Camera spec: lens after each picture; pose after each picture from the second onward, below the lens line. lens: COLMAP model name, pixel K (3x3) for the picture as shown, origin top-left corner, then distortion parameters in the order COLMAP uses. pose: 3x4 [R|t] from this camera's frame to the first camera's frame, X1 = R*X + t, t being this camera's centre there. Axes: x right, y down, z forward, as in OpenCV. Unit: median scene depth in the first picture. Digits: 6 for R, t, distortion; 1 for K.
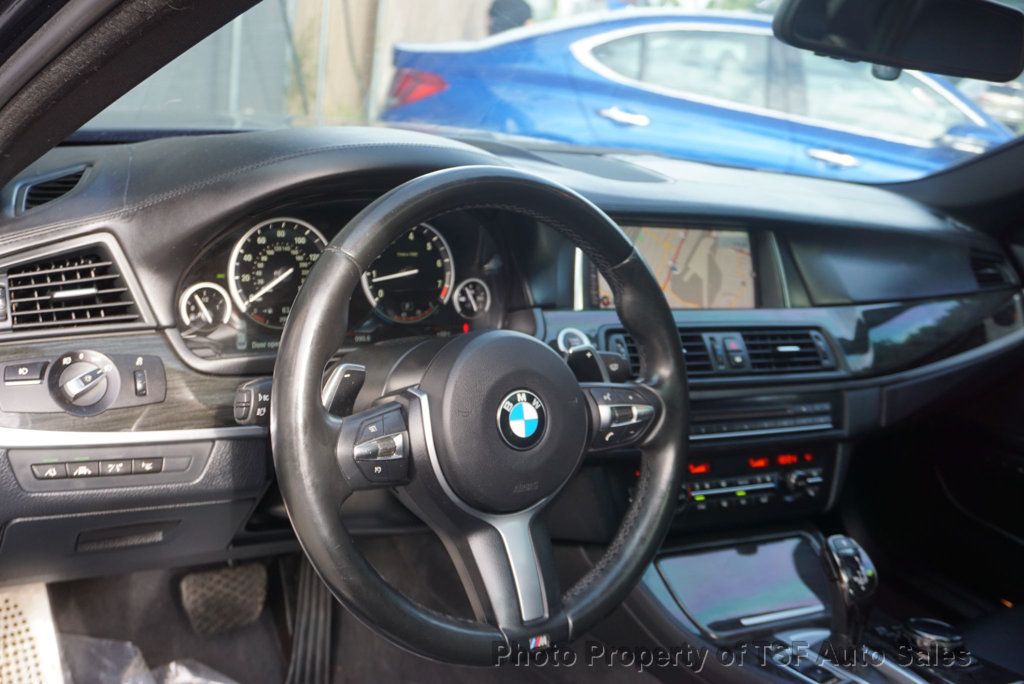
lens RADIAL K [[1038.9, 0, 514.4], [0, 1038.9, 340.1], [0, 0, 1]] dist [0.011459, 0.000000]
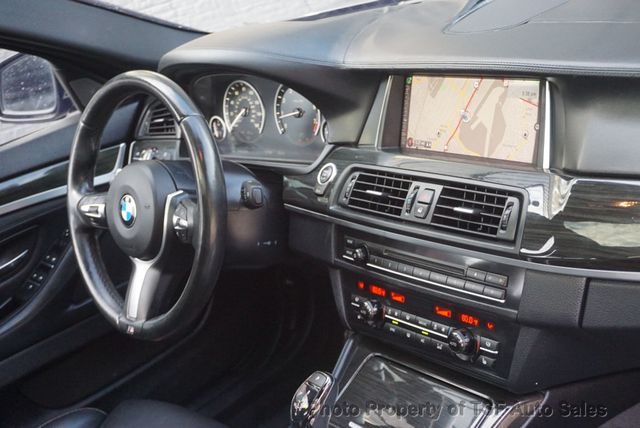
lens RADIAL K [[974.8, 0, 320.0], [0, 974.8, 213.5], [0, 0, 1]] dist [0.050511, 0.000000]
pose [[0.092799, 0.178613, -0.979533, 1.259519], [-0.001448, 0.983802, 0.179254, -0.167285], [0.995684, -0.015217, 0.091555, 0.853529]]
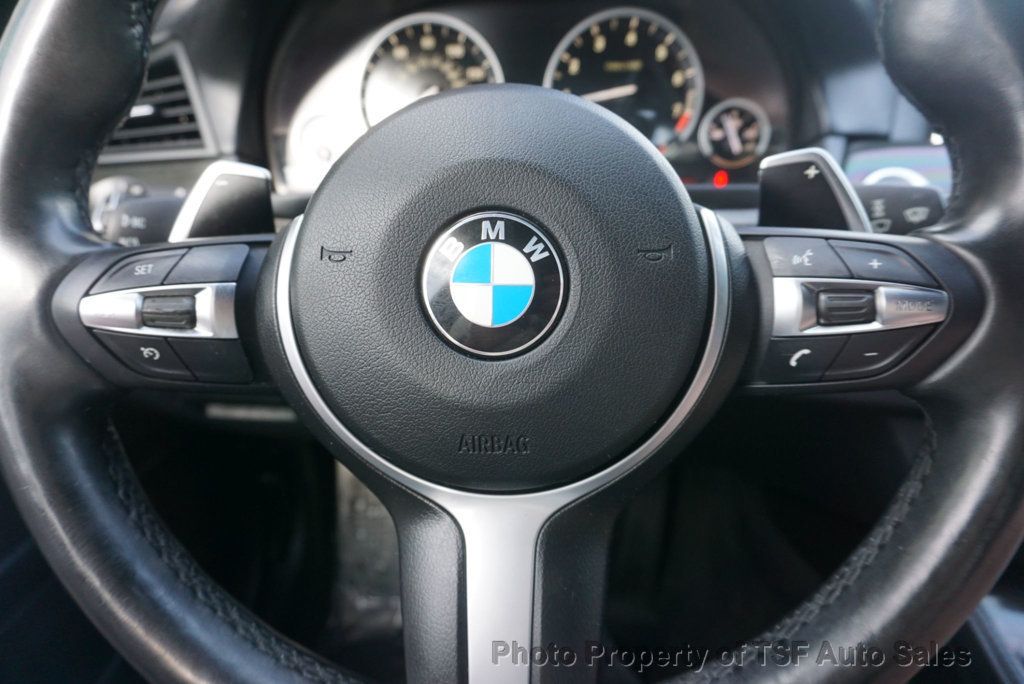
lens RADIAL K [[694.7, 0, 503.5], [0, 694.7, 338.9], [0, 0, 1]] dist [-0.030734, 0.014272]
pose [[0.758669, 0.099201, -0.643879, 0.138040], [-0.046718, 0.994079, 0.098108, 0.051035], [0.649799, -0.044350, 0.758811, 0.571134]]
